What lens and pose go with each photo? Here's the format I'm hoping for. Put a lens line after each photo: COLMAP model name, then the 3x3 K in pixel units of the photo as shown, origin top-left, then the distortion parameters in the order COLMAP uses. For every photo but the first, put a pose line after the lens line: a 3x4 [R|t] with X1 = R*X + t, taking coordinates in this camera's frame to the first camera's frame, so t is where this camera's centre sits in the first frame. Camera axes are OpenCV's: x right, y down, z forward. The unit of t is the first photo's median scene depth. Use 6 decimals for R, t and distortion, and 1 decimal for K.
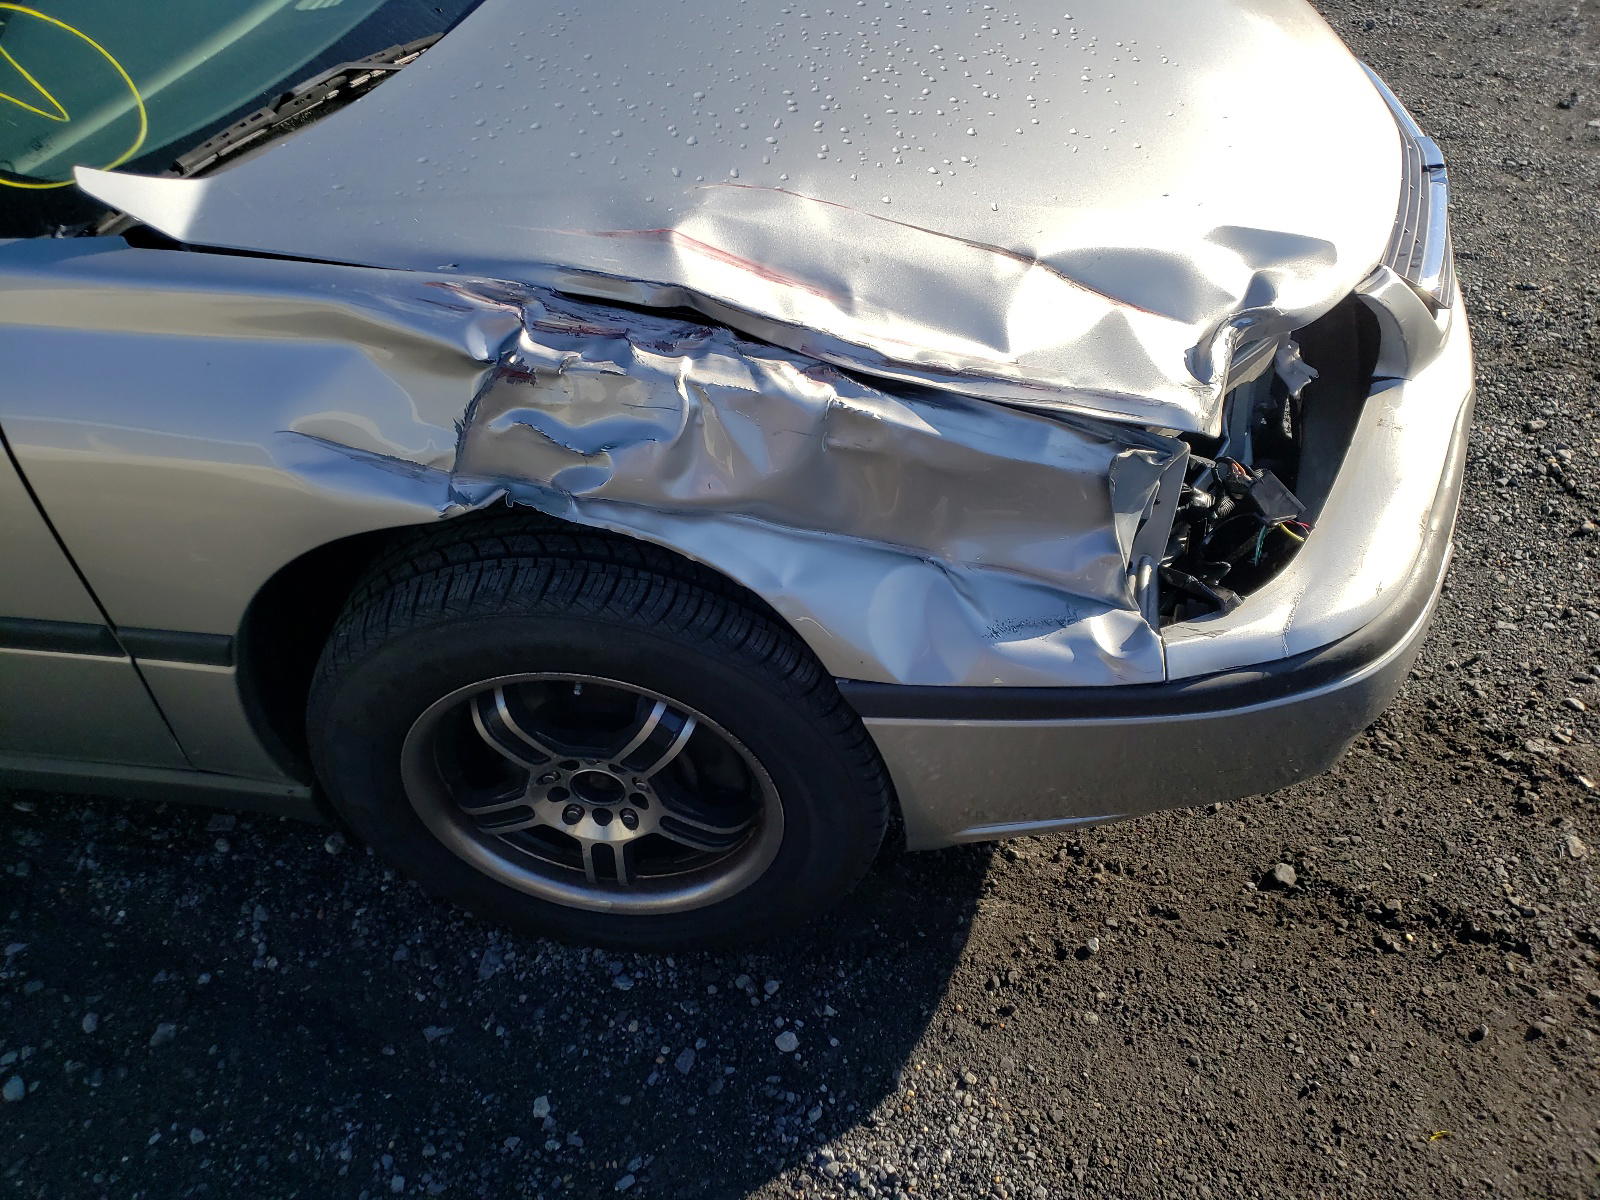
lens RADIAL K [[1239.8, 0, 798.5], [0, 1239.8, 600.0], [0, 0, 1]] dist [0.011382, 0.003071]
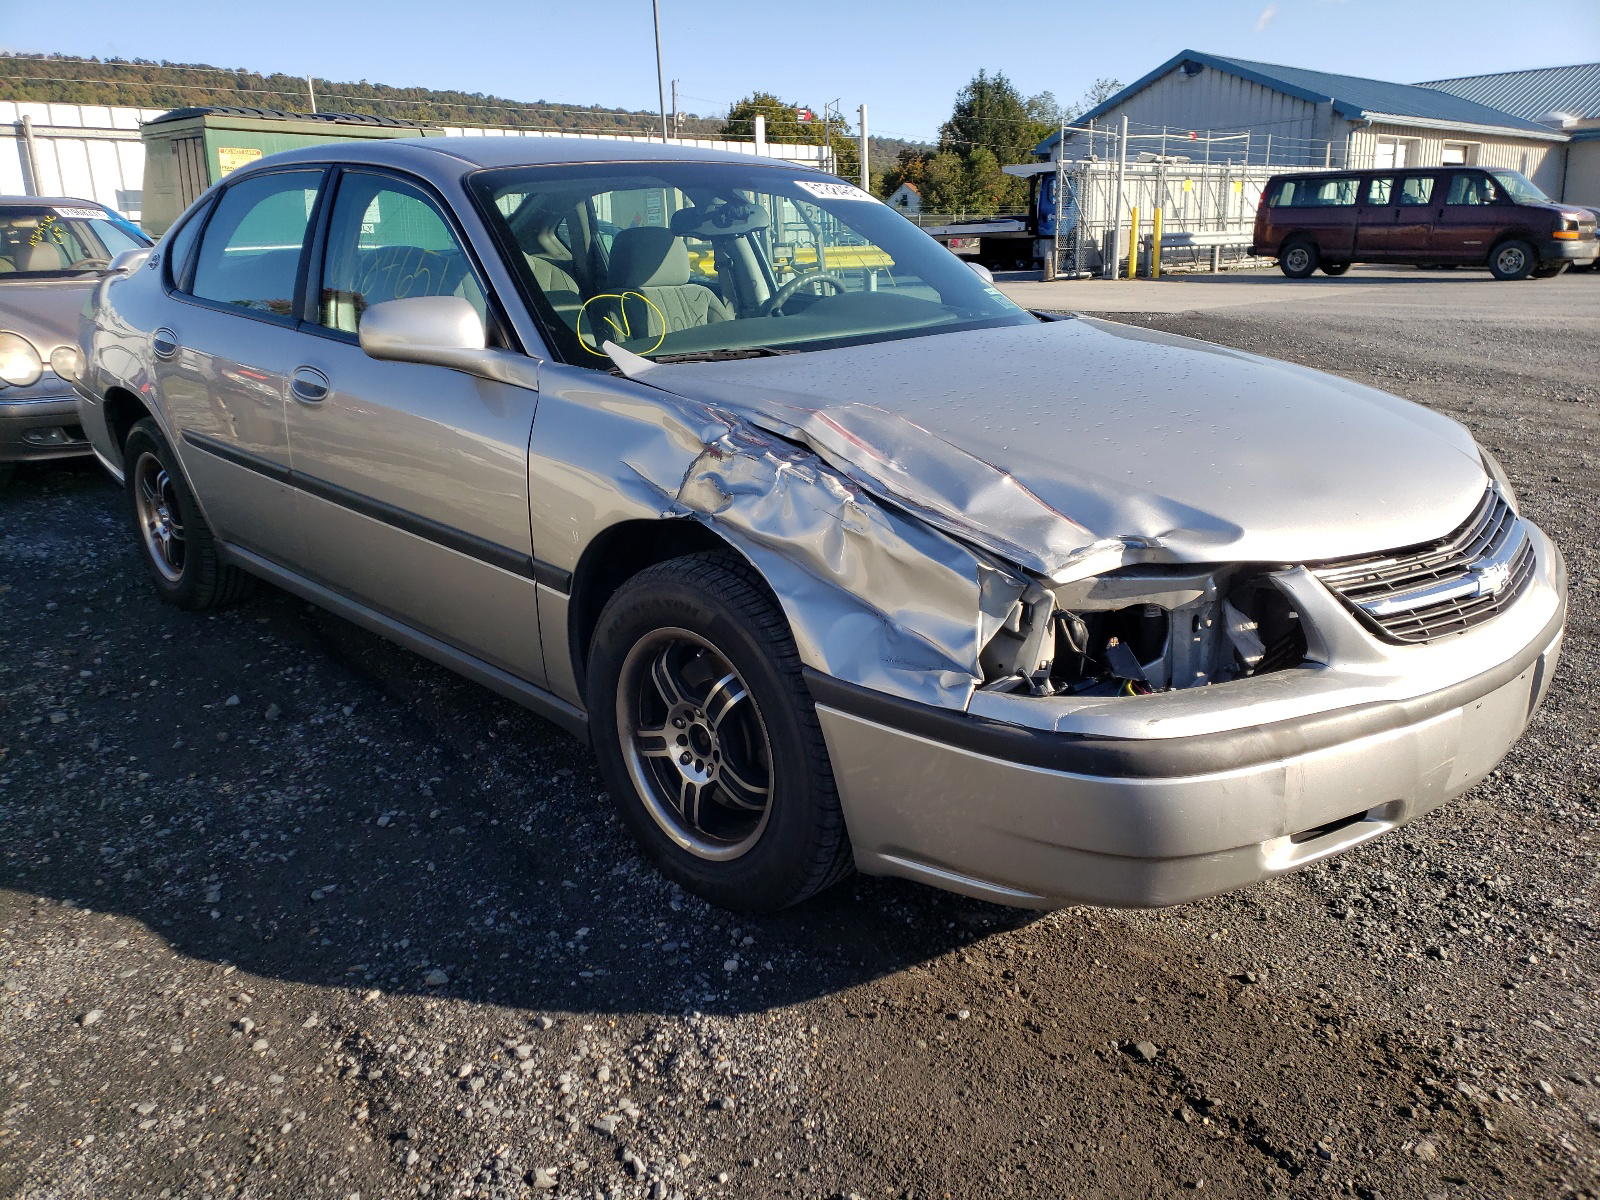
lens RADIAL K [[1239.8, 0, 810.2], [0, 1239.8, 607.1], [0, 0, 1]] dist [0.011382, 0.003071]
pose [[0.792869, 0.234168, -0.562605, 0.793994], [-0.449481, 0.848129, -0.280437, 0.383172], [0.411492, 0.475230, 0.777708, -0.258391]]
